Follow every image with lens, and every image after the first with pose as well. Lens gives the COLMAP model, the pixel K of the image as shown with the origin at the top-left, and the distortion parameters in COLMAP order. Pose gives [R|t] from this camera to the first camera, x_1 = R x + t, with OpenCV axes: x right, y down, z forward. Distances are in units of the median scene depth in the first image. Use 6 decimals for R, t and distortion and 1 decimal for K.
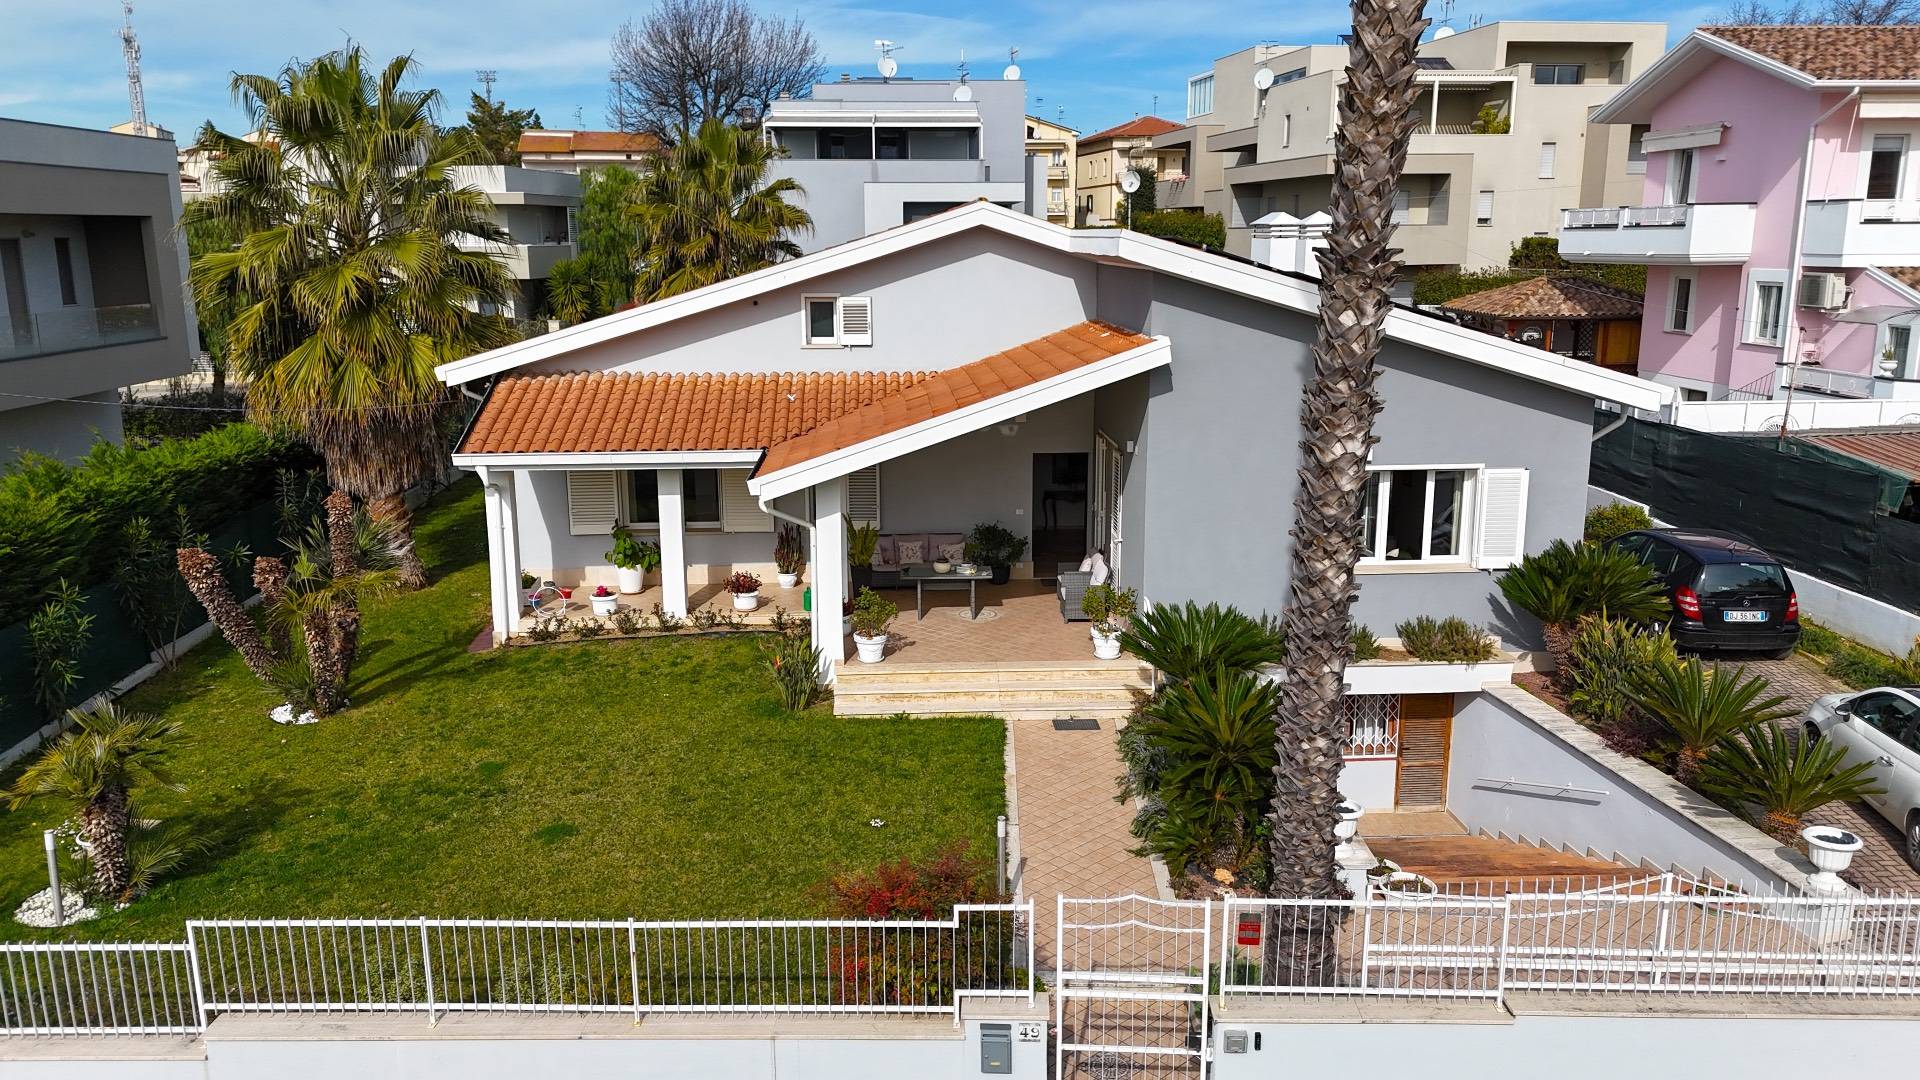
lens RADIAL K [[1410.2, 0, 960.0], [0, 1410.2, 540.0], [0, 0, 1]] dist [0.076755, -0.072065]
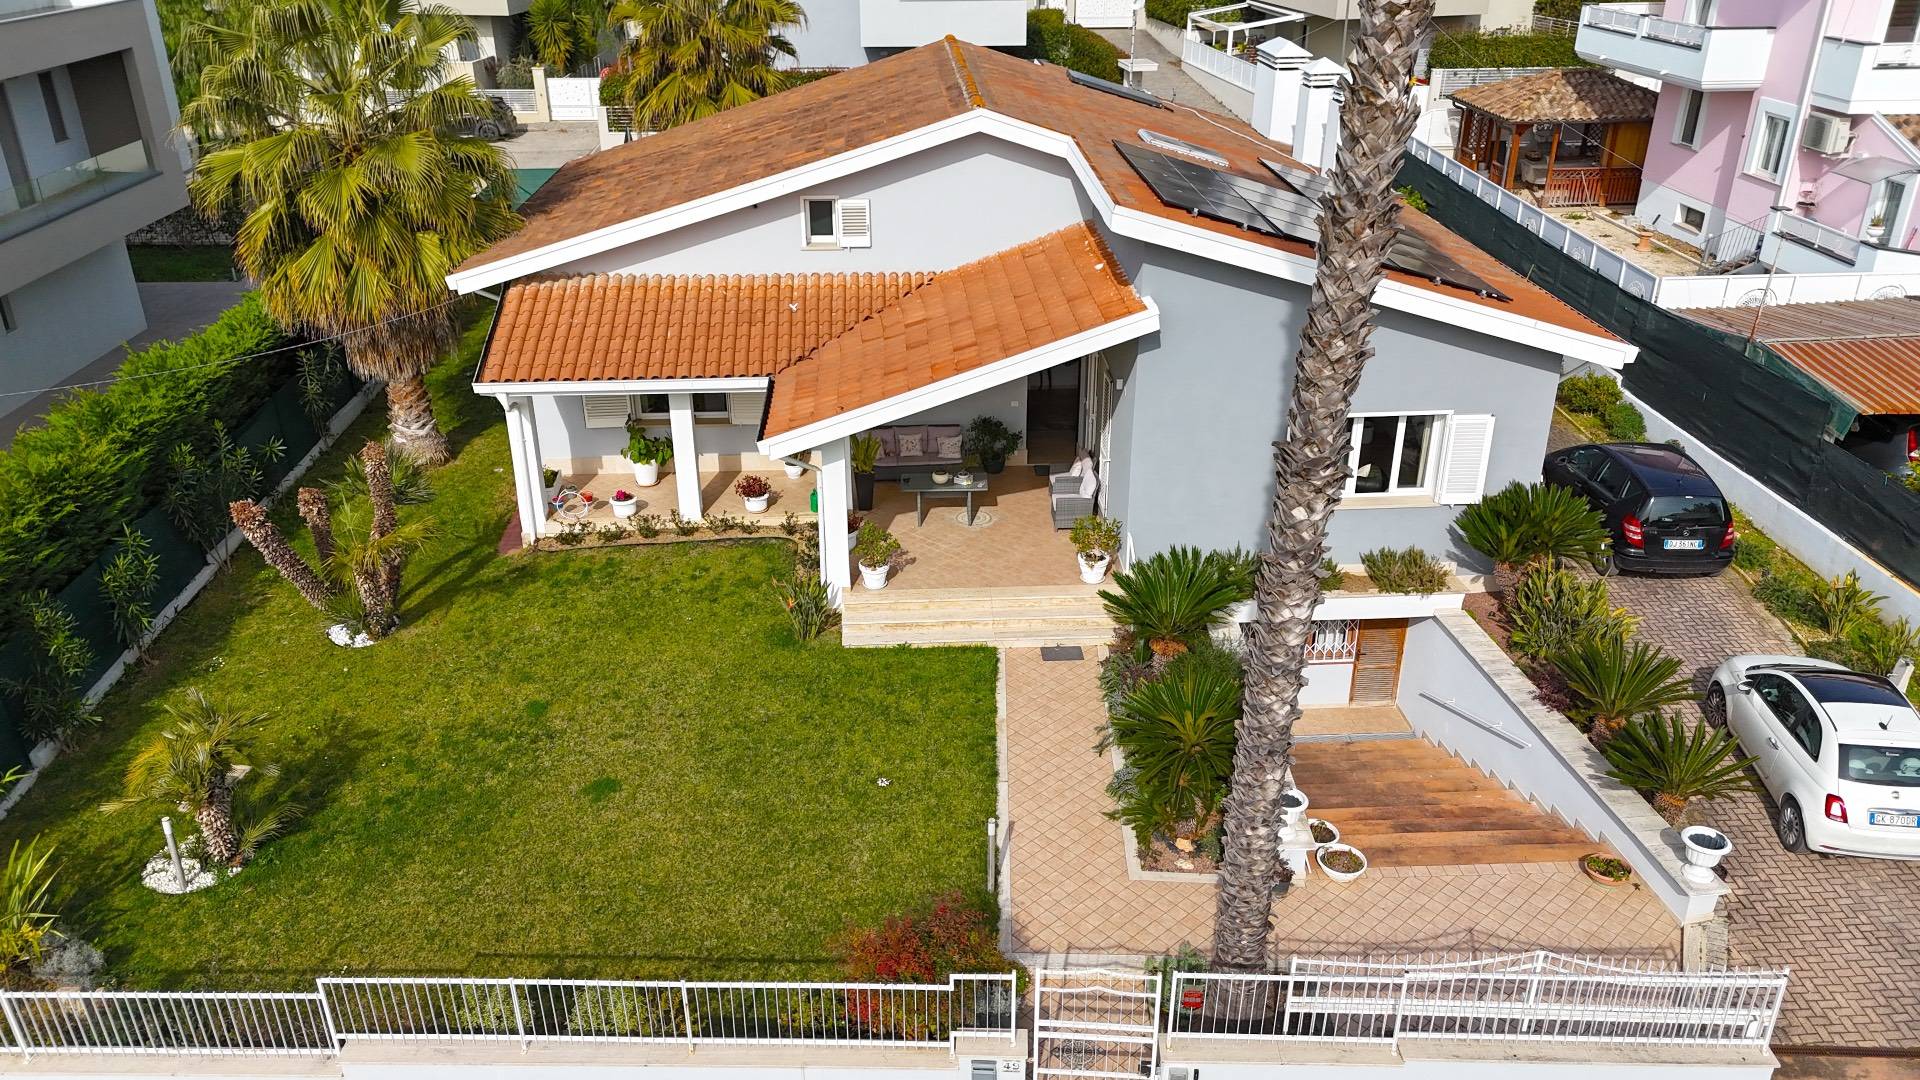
lens RADIAL K [[1410.2, 0, 960.0], [0, 1410.2, 540.0], [0, 0, 1]] dist [0.076755, -0.072065]
pose [[0.999998, 0.001620, 0.000720, 0.001624], [-0.001742, 0.973154, 0.230148, -0.205854], [-0.000328, -0.230149, 0.973155, -0.050454]]
